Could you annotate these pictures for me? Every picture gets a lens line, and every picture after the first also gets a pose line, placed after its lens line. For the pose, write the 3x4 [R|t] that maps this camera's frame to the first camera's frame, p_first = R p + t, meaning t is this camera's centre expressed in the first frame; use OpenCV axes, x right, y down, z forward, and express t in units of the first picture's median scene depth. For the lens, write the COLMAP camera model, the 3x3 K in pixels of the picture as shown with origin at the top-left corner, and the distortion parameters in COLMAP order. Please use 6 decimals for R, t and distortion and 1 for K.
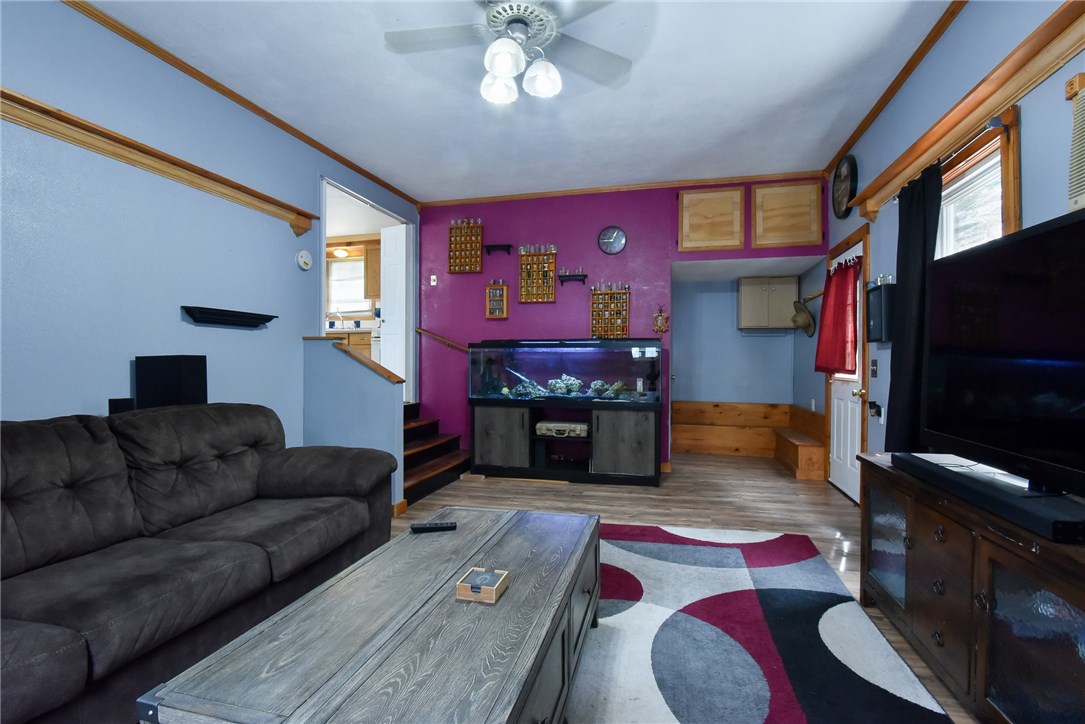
lens RADIAL K [[493.7, 0, 542.5], [0, 493.7, 362.0], [0, 0, 1]] dist [-0.000423, -0.000070]
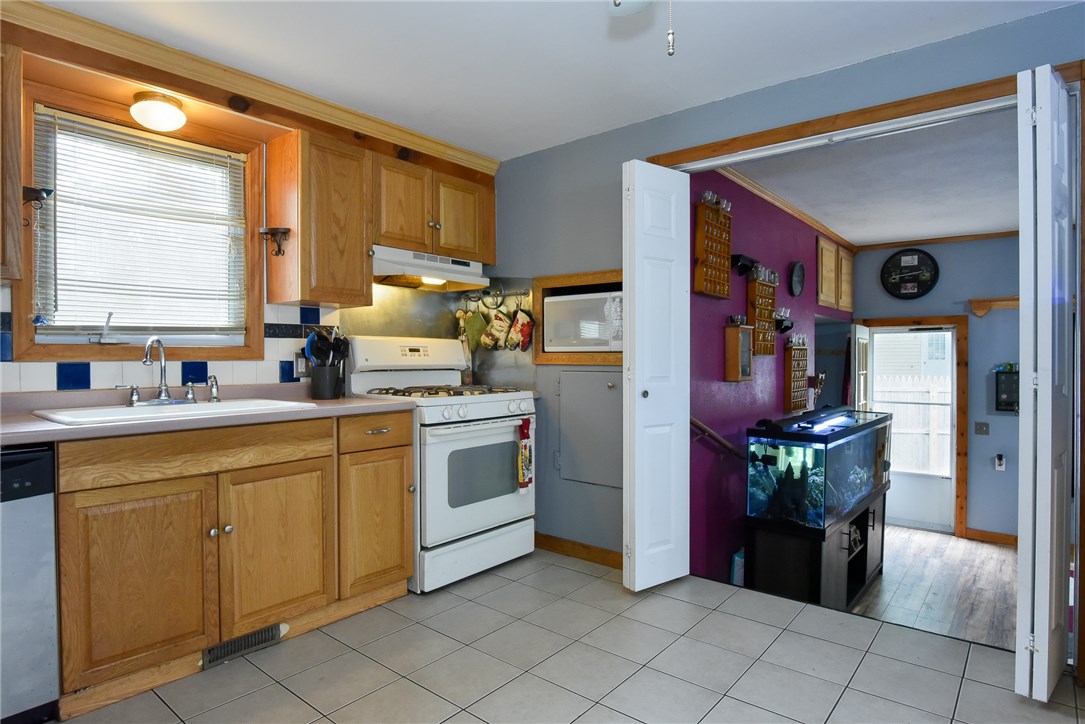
lens RADIAL K [[604.7, 0, 542.5], [0, 604.7, 362.0], [0, 0, 1]] dist [0.001587, -0.019115]
pose [[0.415731, -0.007853, 0.909454, -0.809993], [0.001410, 0.999967, 0.007990, -0.113105], [-0.909487, -0.002040, 0.415728, 0.877879]]
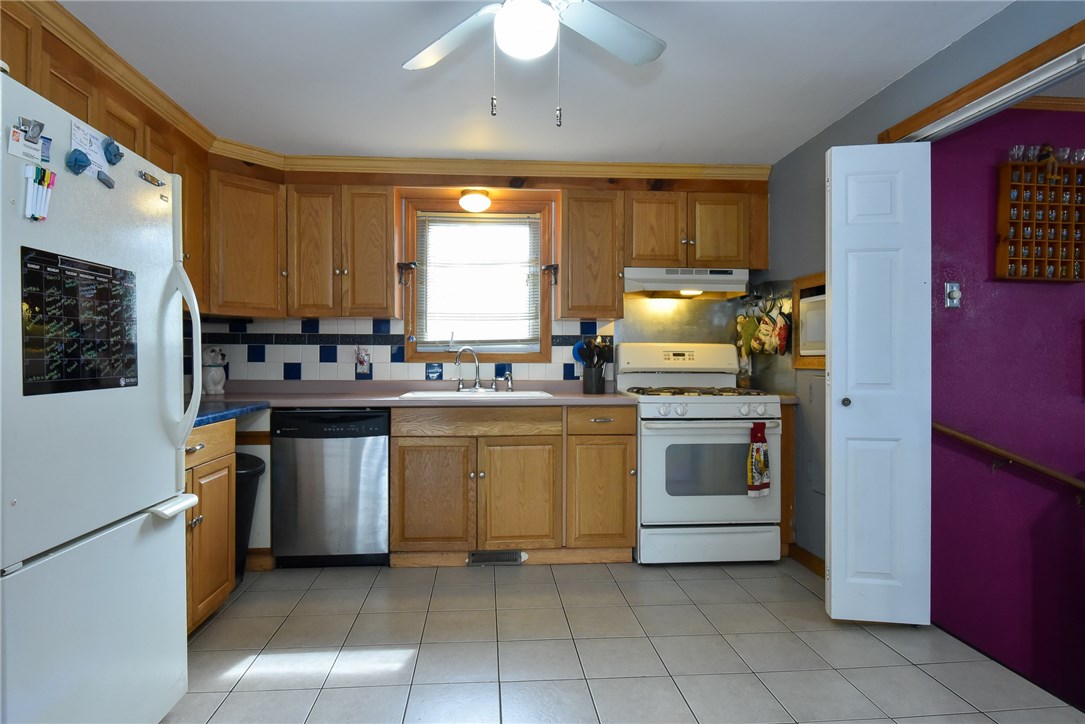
lens RADIAL K [[604.7, 0, 542.5], [0, 604.7, 362.0], [0, 0, 1]] dist [0.001587, -0.019115]
pose [[0.942651, 0.002899, 0.333767, -0.683174], [-0.002886, 0.999996, -0.000535, -0.111394], [-0.333767, -0.000459, 0.942655, 0.659553]]
